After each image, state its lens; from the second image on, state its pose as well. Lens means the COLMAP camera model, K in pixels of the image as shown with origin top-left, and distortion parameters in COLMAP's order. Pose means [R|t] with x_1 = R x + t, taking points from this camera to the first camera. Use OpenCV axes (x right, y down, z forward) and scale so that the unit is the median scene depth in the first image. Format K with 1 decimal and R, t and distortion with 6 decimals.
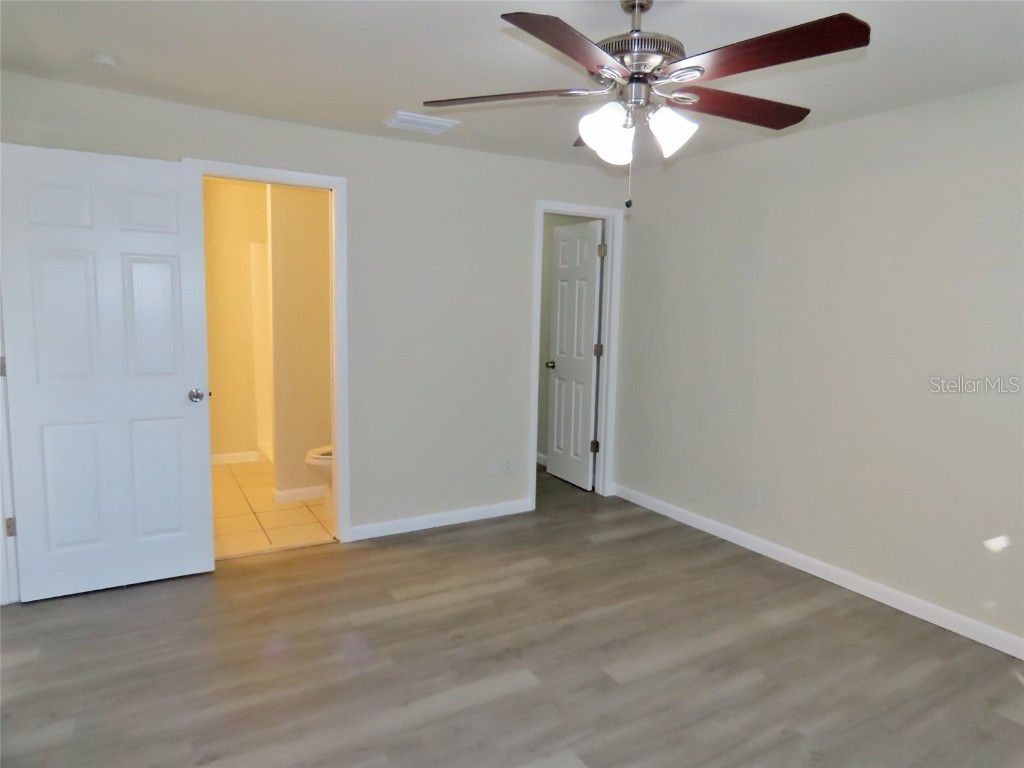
lens RADIAL K [[641.9, 0, 514.5], [0, 641.9, 381.8], [0, 0, 1]] dist [-0.014215, 0.004629]
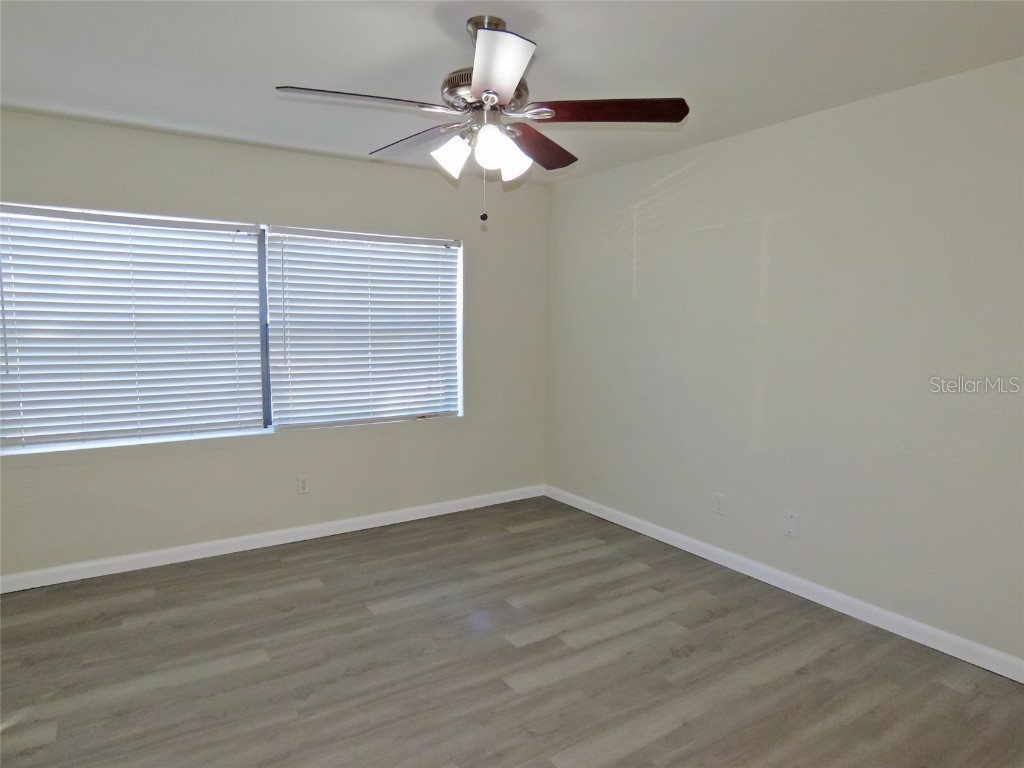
lens RADIAL K [[641.9, 0, 514.5], [0, 641.9, 381.8], [0, 0, 1]] dist [-0.014215, 0.004629]
pose [[-0.998514, -0.020225, -0.050610, 0.141615], [-0.030421, 0.977309, 0.209624, -0.187836], [0.045222, 0.210852, -0.976471, 1.731582]]
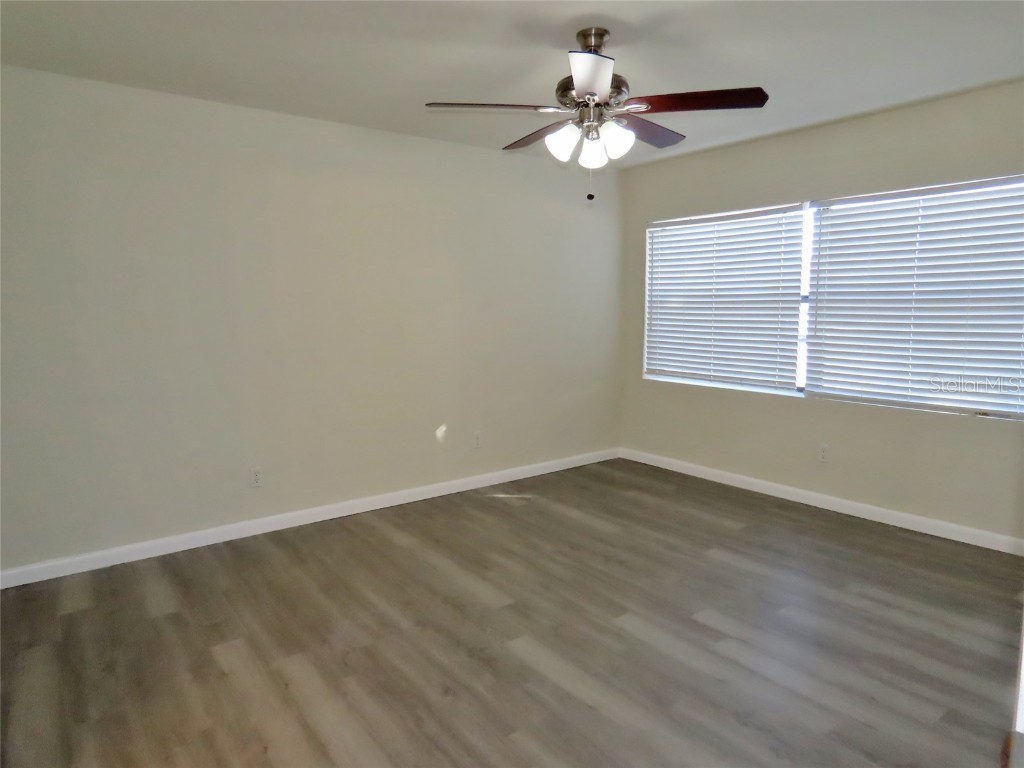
lens RADIAL K [[641.9, 0, 514.5], [0, 641.9, 381.8], [0, 0, 1]] dist [-0.014215, 0.004629]
pose [[-0.113297, -0.138015, 0.983929, -0.947964], [0.122989, 0.980740, 0.151730, -0.102612], [-0.985920, 0.138203, -0.094141, 1.073368]]
